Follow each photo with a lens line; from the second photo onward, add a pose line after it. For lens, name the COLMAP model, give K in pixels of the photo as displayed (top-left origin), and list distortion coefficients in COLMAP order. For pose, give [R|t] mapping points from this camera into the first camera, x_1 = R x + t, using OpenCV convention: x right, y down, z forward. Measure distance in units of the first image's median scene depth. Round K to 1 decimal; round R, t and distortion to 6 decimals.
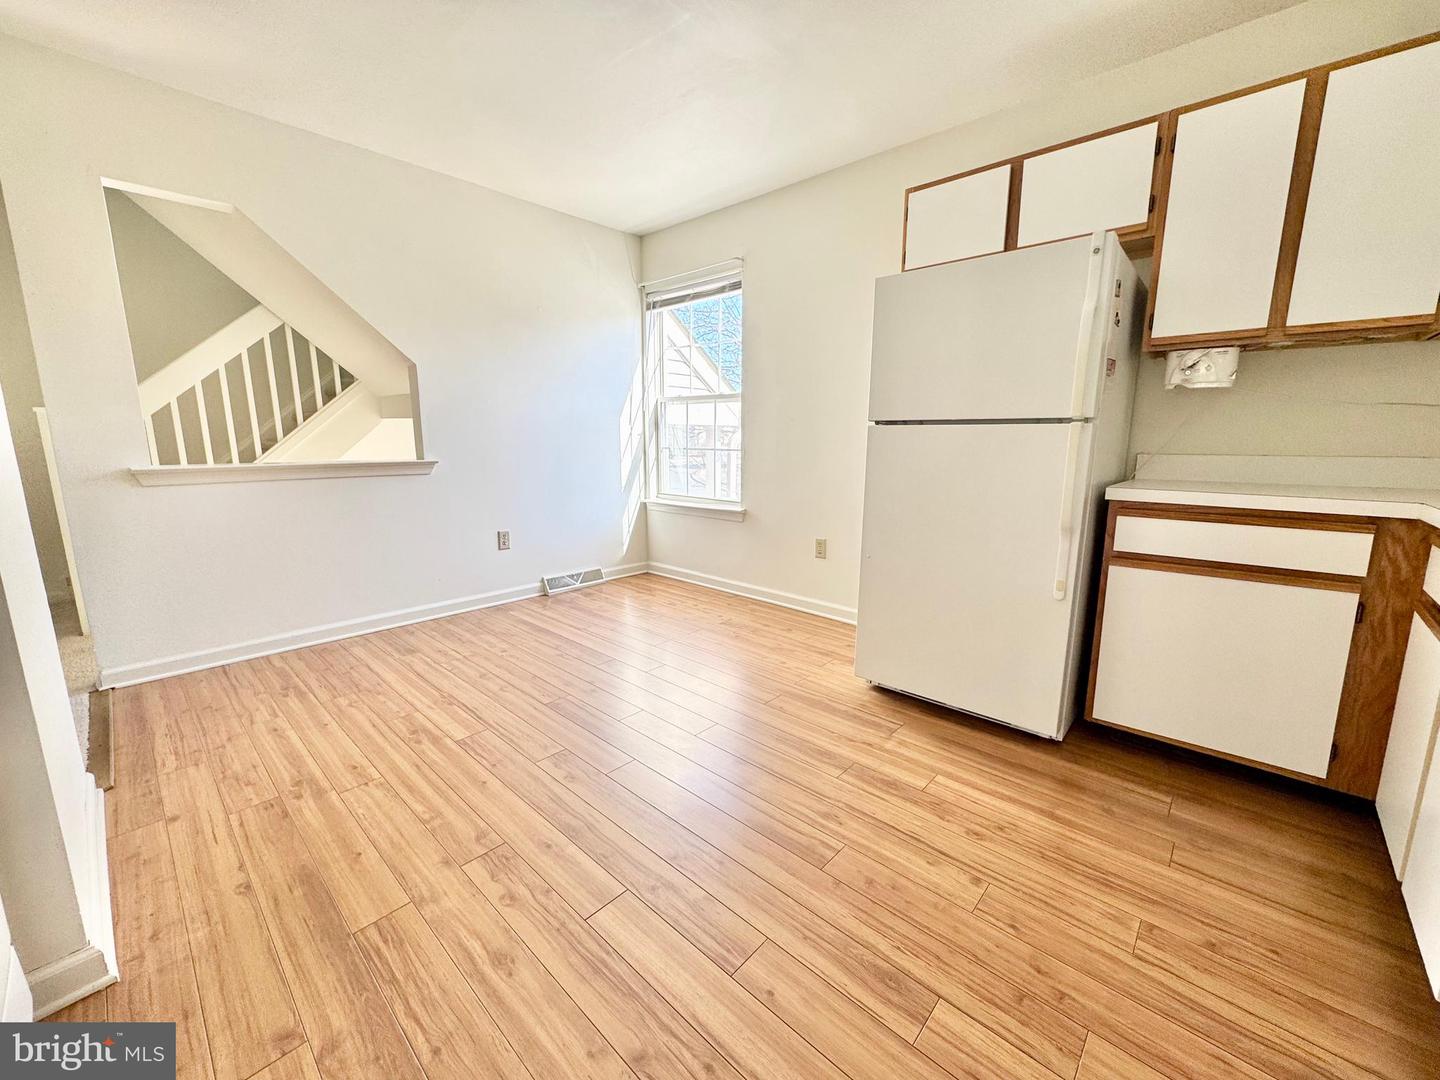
lens RADIAL K [[573.8, 0, 720.0], [0, 573.8, 540.0], [0, 0, 1]] dist [-0.001277, 0.000008]
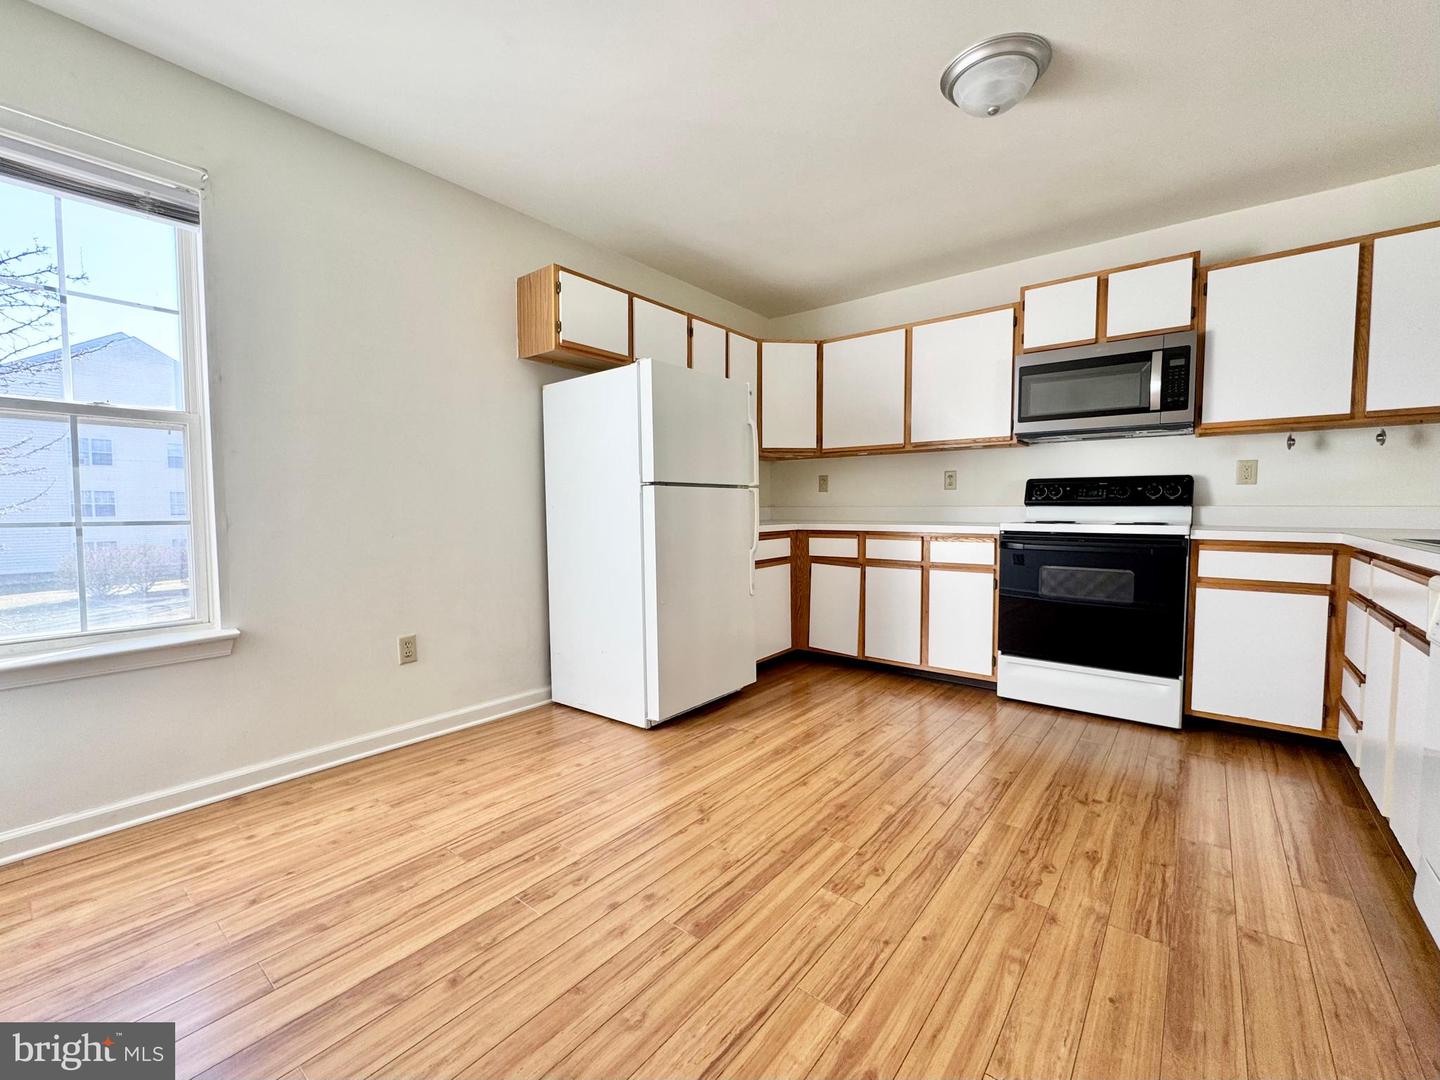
lens RADIAL K [[603.2, 0, 720.0], [0, 603.2, 540.0], [0, 0, 1]] dist [-0.001381, 0.000556]
pose [[-0.069008, -0.056642, 0.996007, -1.098416], [0.184524, 0.980435, 0.068541, -0.183199], [-0.980402, 0.188517, -0.057206, 1.157274]]
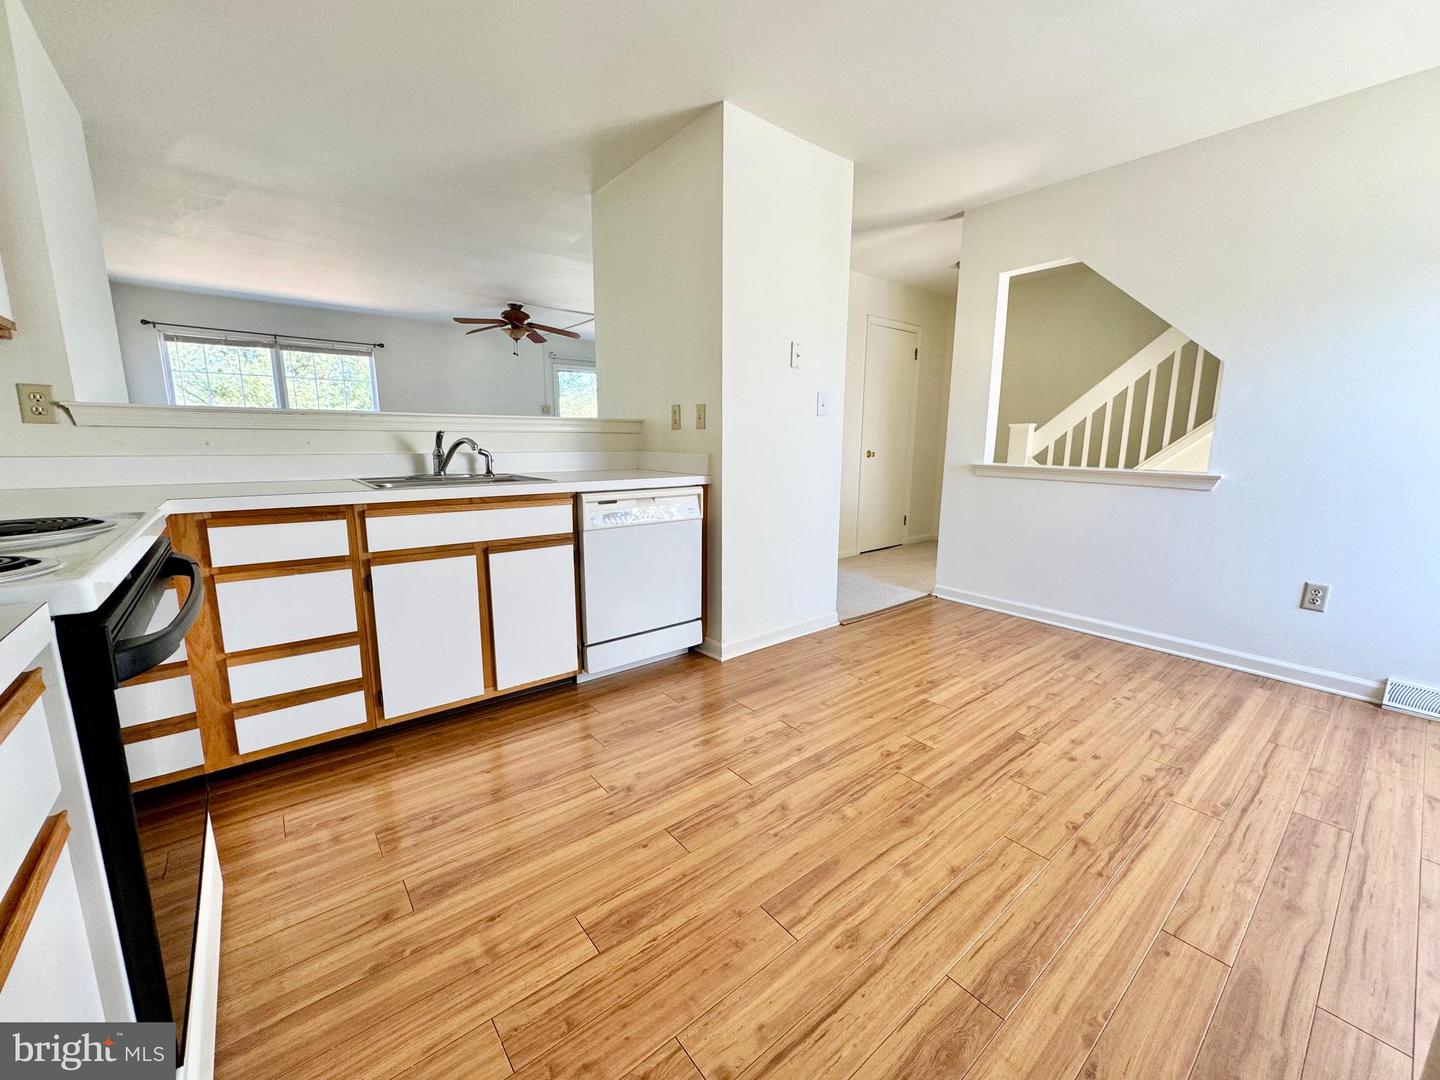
lens RADIAL K [[573.8, 0, 720.0], [0, 573.8, 540.0], [0, 0, 1]] dist [-0.001277, 0.000008]
pose [[-0.143037, 0.173382, -0.974412, 0.762308], [-0.188455, 0.961752, 0.198793, -0.133367], [0.971610, 0.212067, -0.104891, 0.695422]]
